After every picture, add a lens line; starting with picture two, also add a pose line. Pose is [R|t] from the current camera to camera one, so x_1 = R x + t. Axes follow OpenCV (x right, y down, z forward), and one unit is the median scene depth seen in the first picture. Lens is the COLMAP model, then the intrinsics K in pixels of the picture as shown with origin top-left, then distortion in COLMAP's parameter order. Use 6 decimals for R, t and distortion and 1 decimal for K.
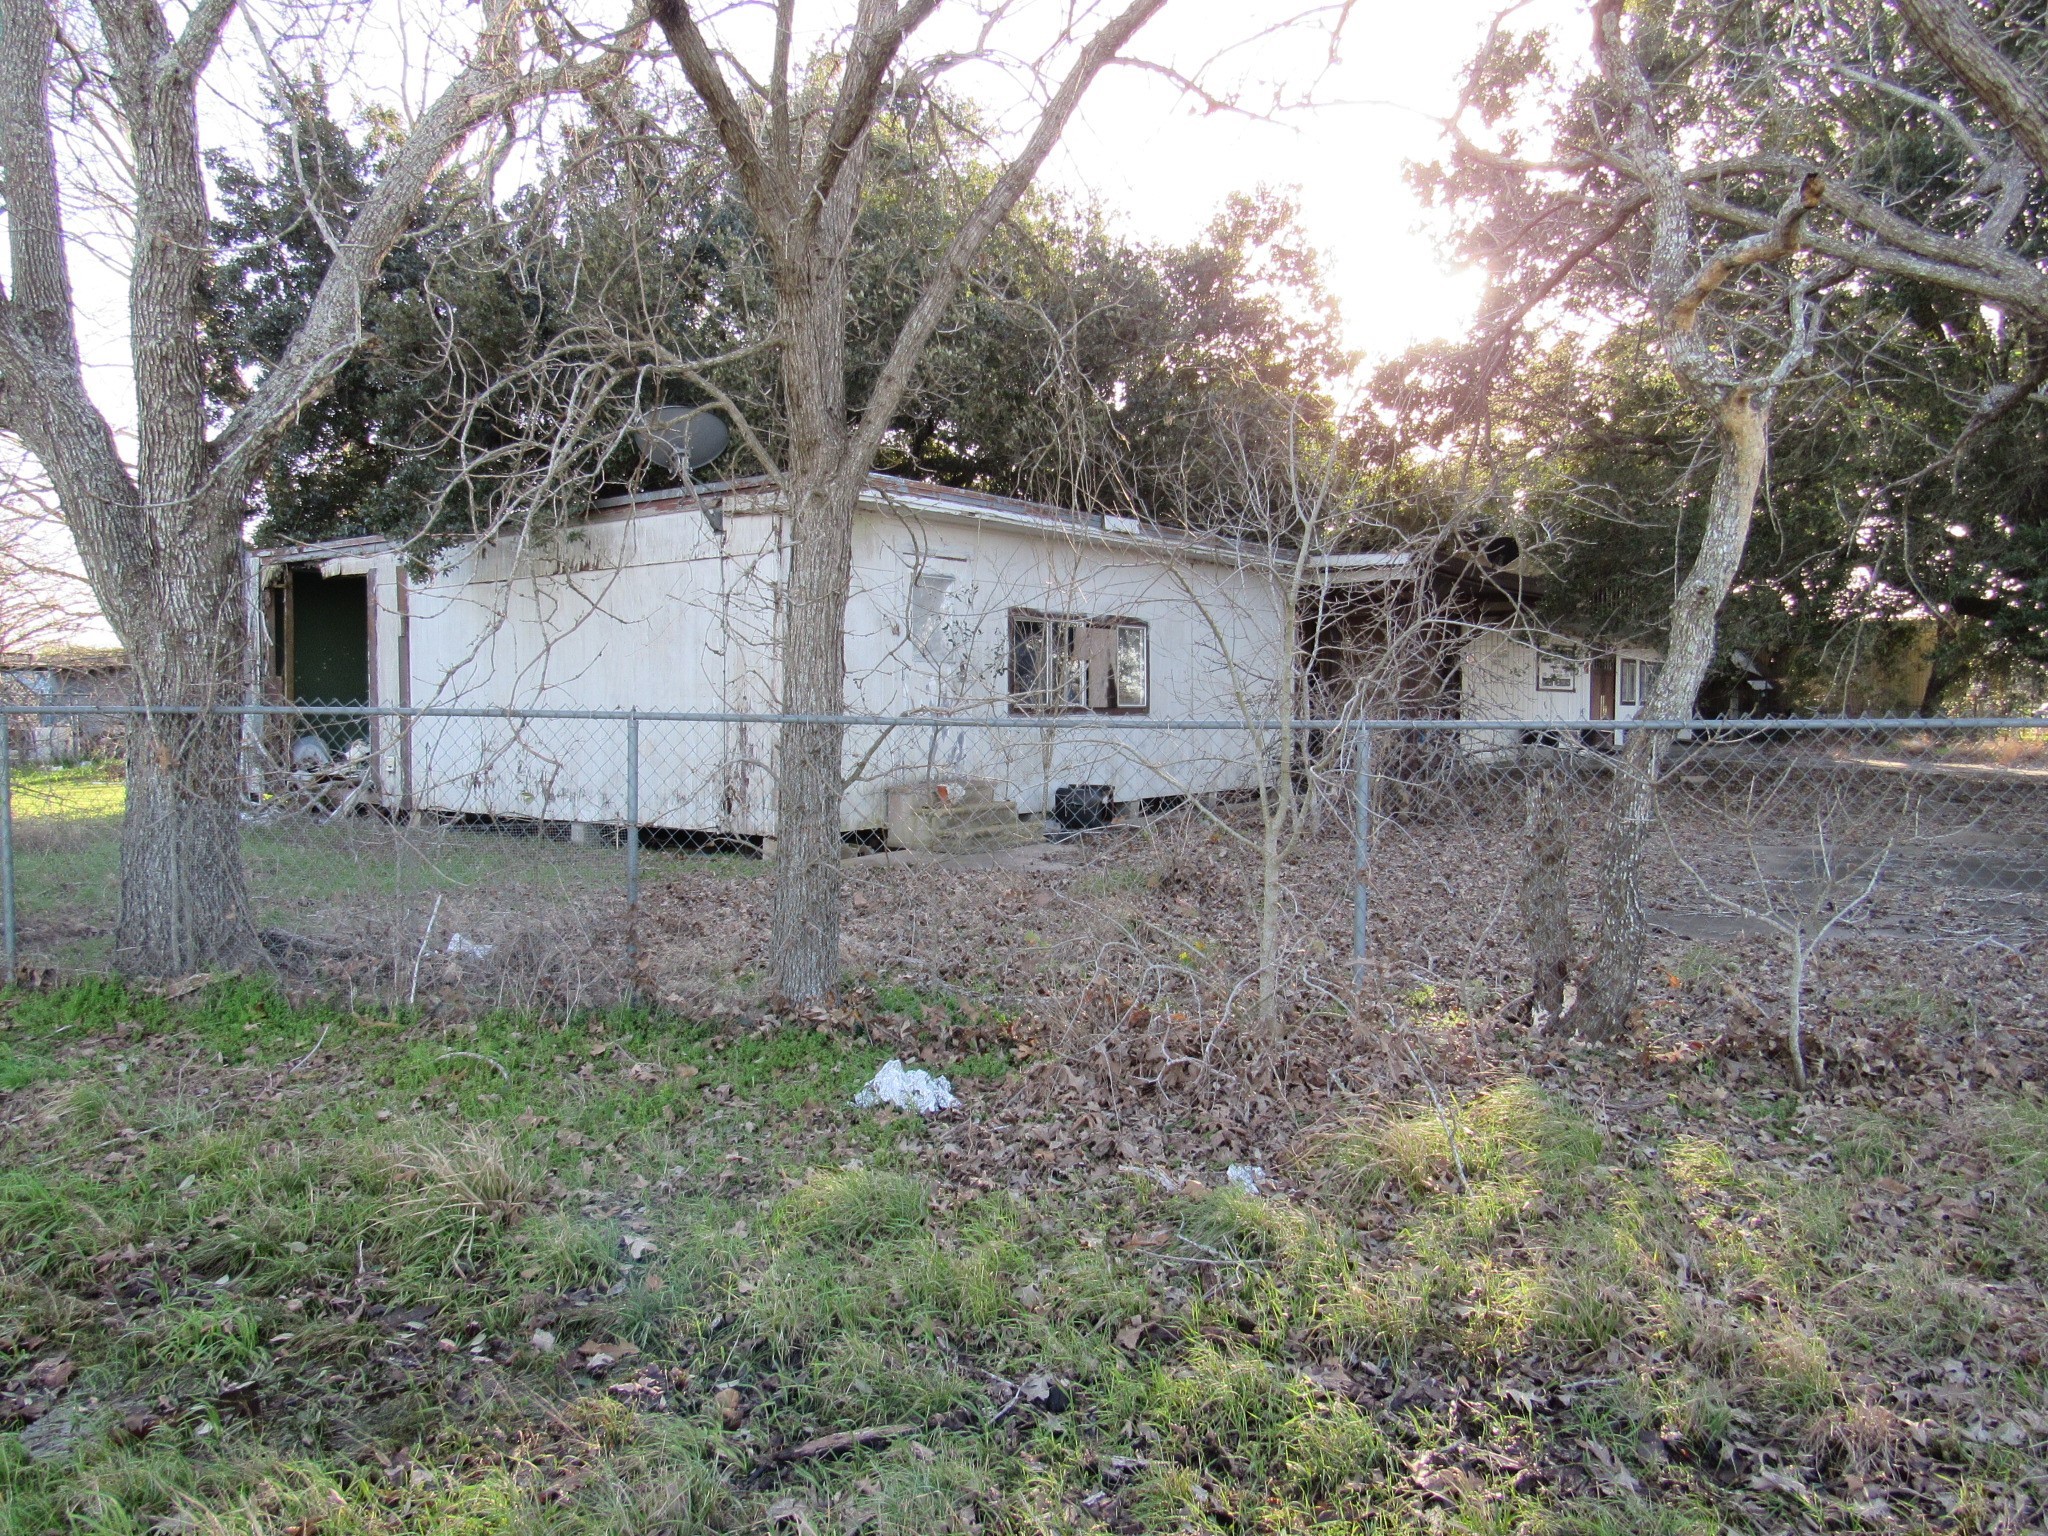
lens RADIAL K [[1450.9, 0, 1024.0], [0, 1450.9, 768.0], [0, 0, 1]] dist [-0.032512, 0.014181]
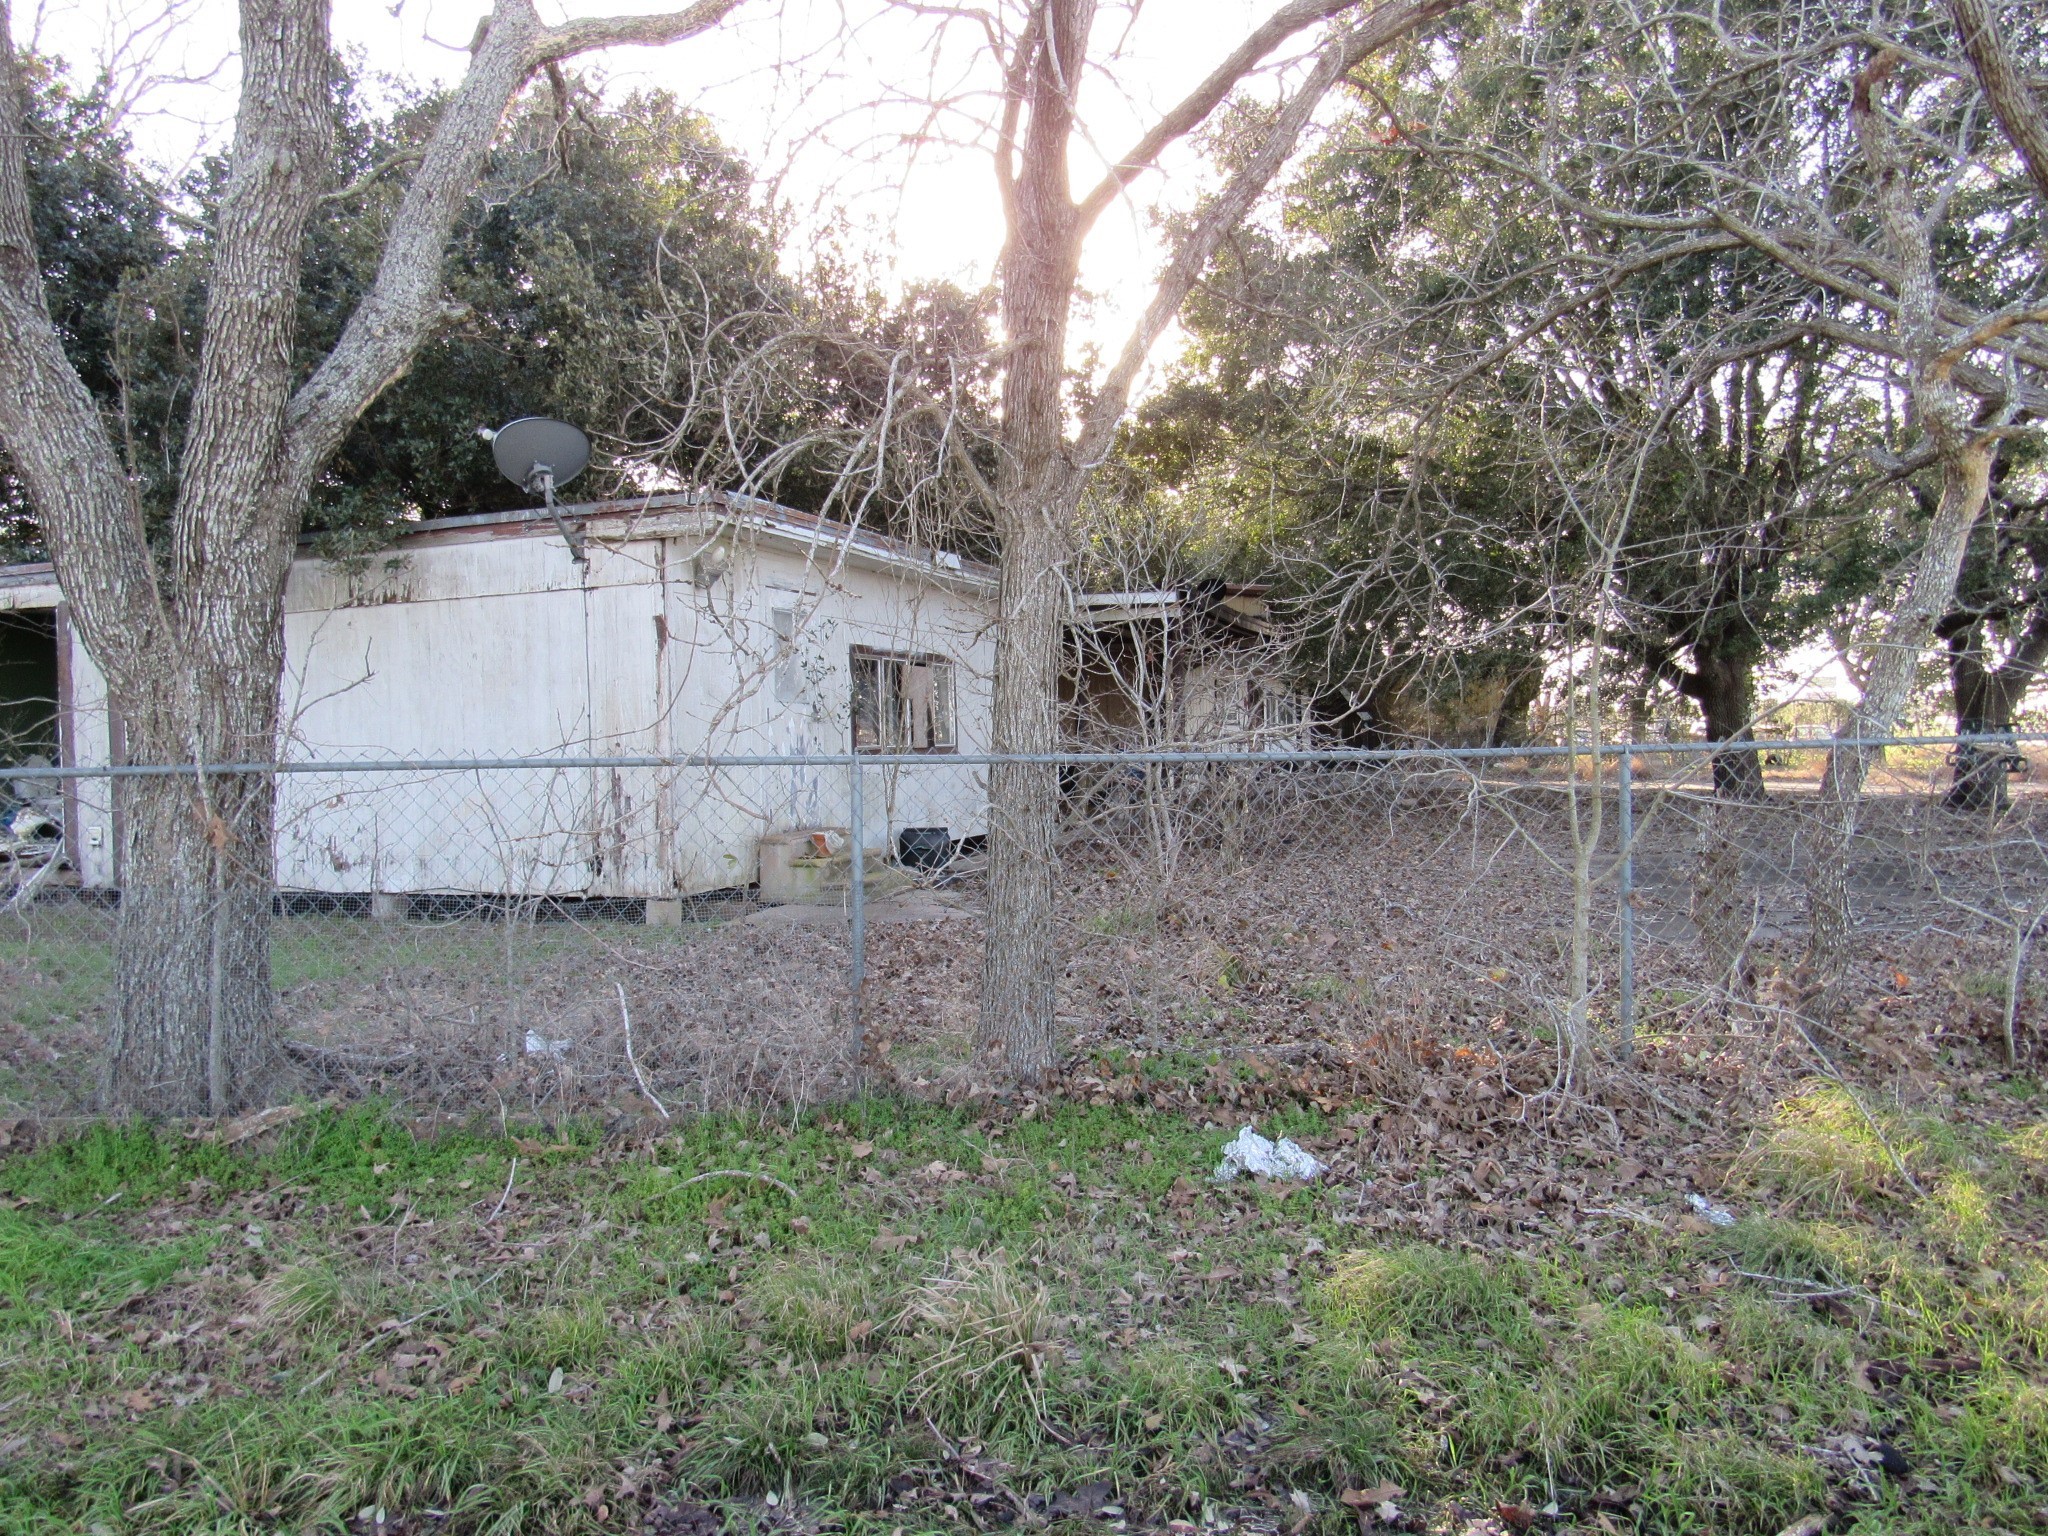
lens RADIAL K [[1450.9, 0, 1024.0], [0, 1450.9, 768.0], [0, 0, 1]] dist [-0.032512, 0.014181]
pose [[0.955543, -0.027797, 0.293539, -0.215986], [0.036272, 0.999066, -0.023465, -0.003732], [-0.292613, 0.033069, 0.955659, 0.070714]]
